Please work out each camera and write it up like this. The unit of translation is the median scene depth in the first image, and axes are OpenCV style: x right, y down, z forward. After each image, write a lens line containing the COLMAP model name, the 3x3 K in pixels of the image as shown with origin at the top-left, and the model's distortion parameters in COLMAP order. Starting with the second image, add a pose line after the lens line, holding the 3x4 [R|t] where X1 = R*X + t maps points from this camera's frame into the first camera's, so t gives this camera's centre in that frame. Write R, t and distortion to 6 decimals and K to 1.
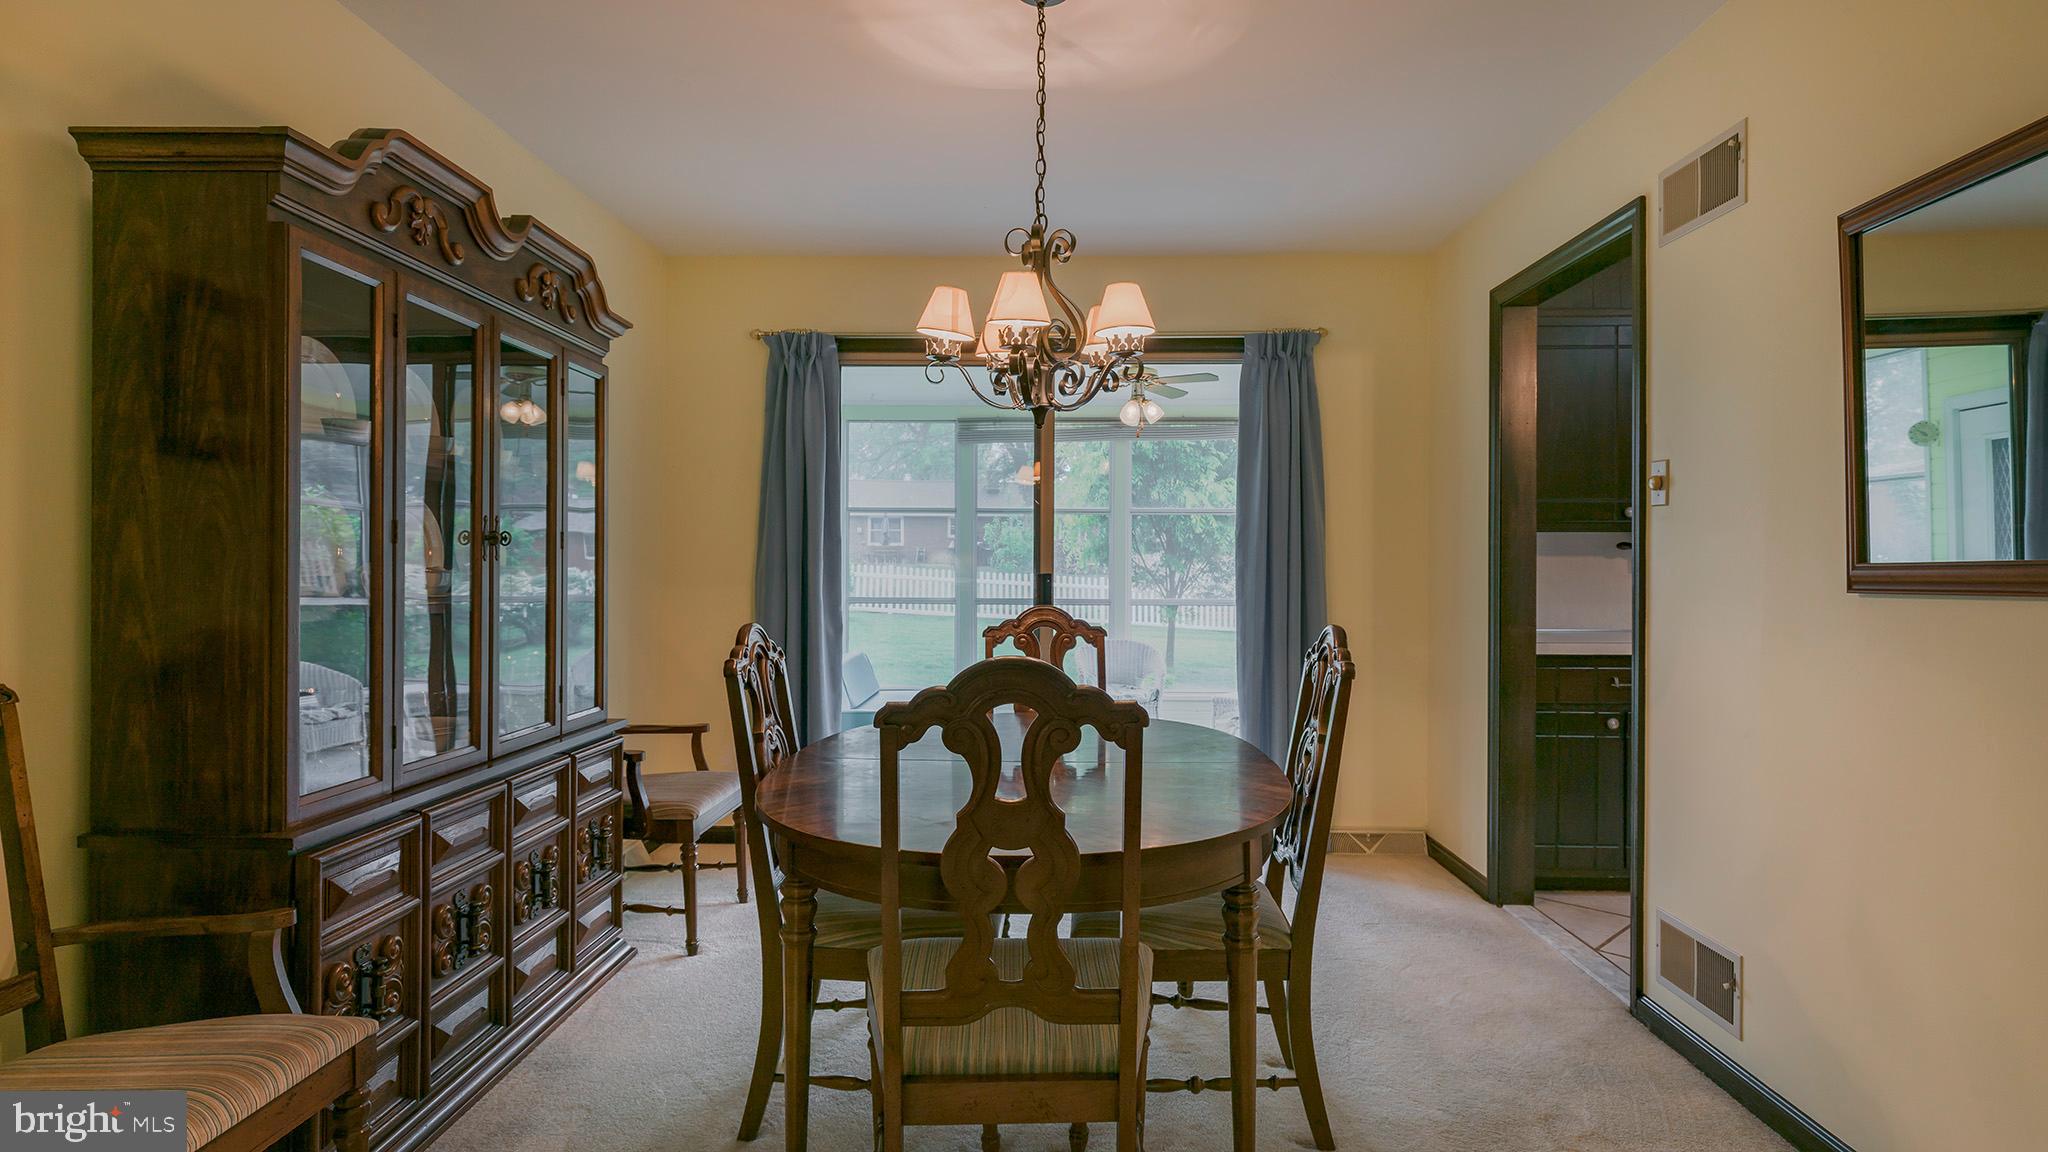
lens RADIAL K [[1076.7, 0, 1032.1], [0, 1076.7, 561.0], [0, 0, 1]] dist [0.004080, -0.002550]
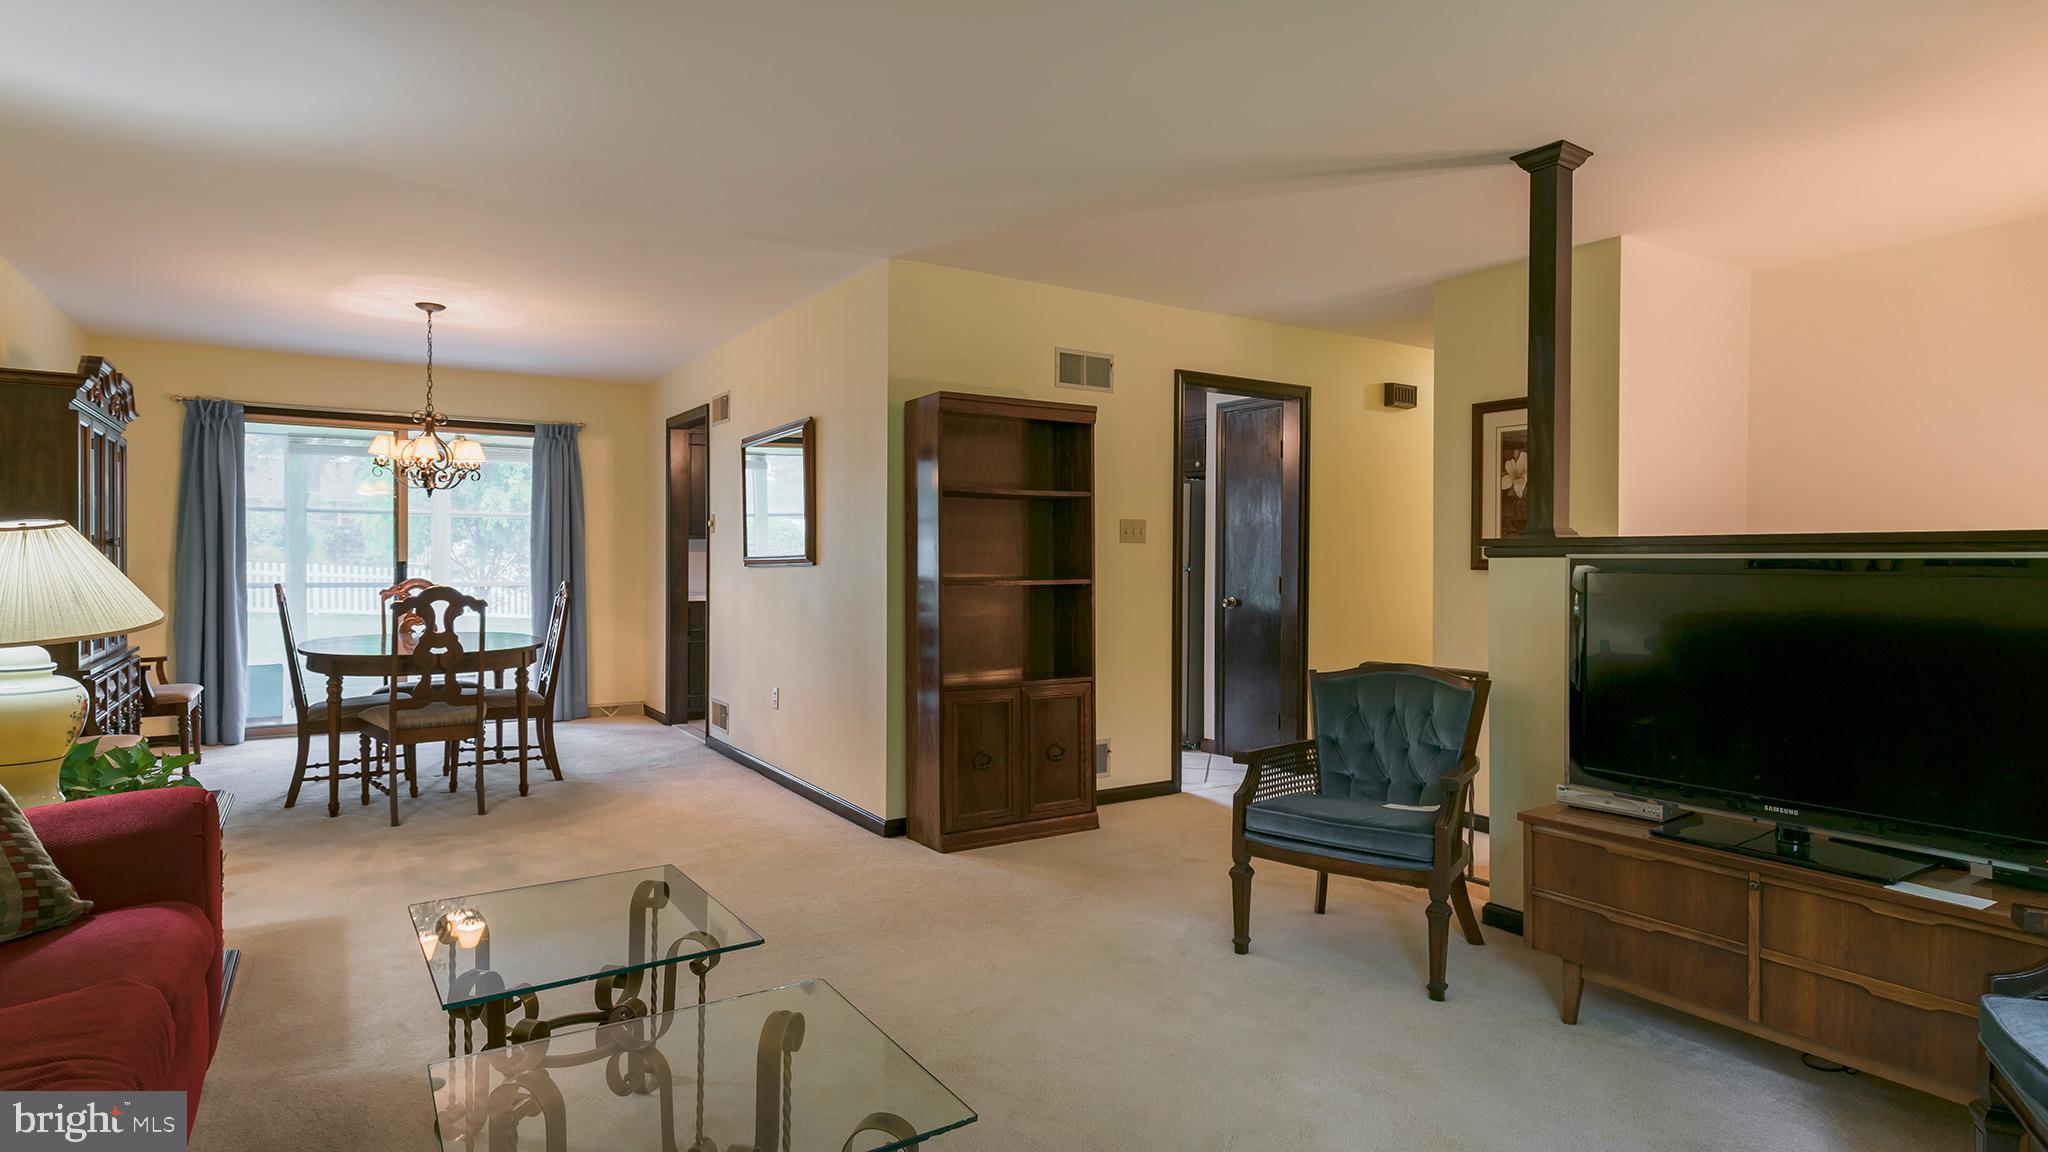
lens RADIAL K [[1076.7, 0, 1014.9], [0, 1076.7, 568.4], [0, 0, 1]] dist [0.004080, -0.002550]
pose [[0.830405, -0.004207, 0.557144, -0.151323], [-0.005417, 0.999863, 0.015624, -0.009150], [-0.557133, -0.015993, 0.830269, -1.026127]]
